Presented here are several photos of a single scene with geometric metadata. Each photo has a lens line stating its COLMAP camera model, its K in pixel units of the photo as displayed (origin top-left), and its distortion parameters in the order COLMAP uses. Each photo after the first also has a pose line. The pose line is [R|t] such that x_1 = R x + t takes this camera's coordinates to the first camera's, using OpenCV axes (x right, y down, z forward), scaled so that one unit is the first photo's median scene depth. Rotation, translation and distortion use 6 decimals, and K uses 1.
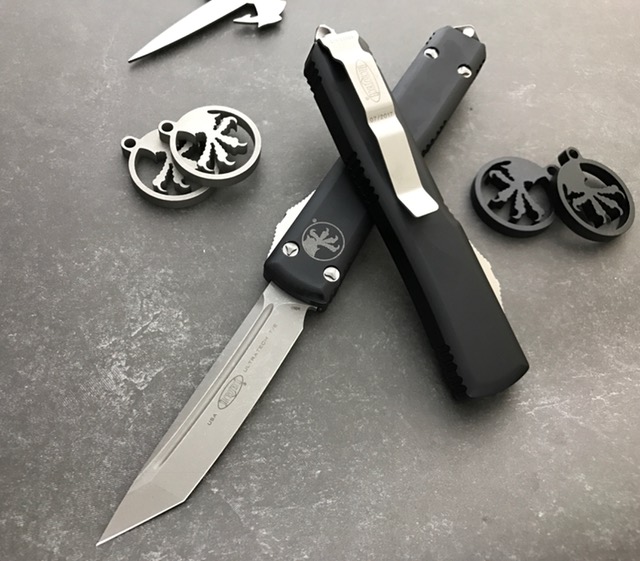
lens RADIAL K [[622.2, 0, 292.6], [0, 622.2, 279.2], [0, 0, 1]] dist [-0.003056, 0.010093]
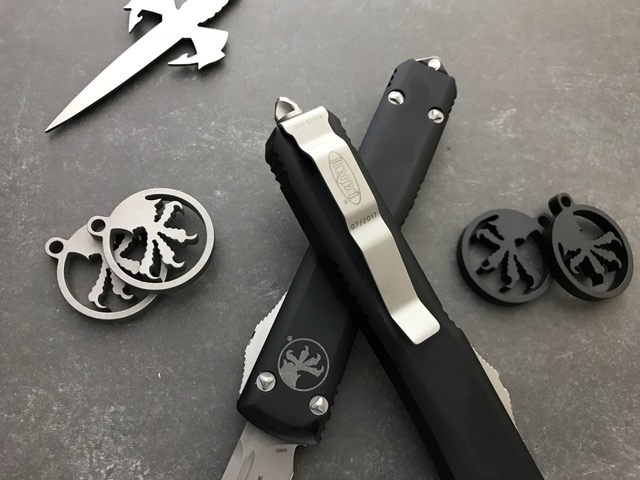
lens RADIAL K [[541.3, 0, 320.0], [0, 541.3, 240.0], [0, 0, 1]] dist [-0.009899, -0.000390]
pose [[0.992474, -0.102107, 0.067593, 0.045224], [0.093721, 0.988657, 0.117365, -0.300521], [-0.078810, -0.110147, 0.990786, 0.275087]]
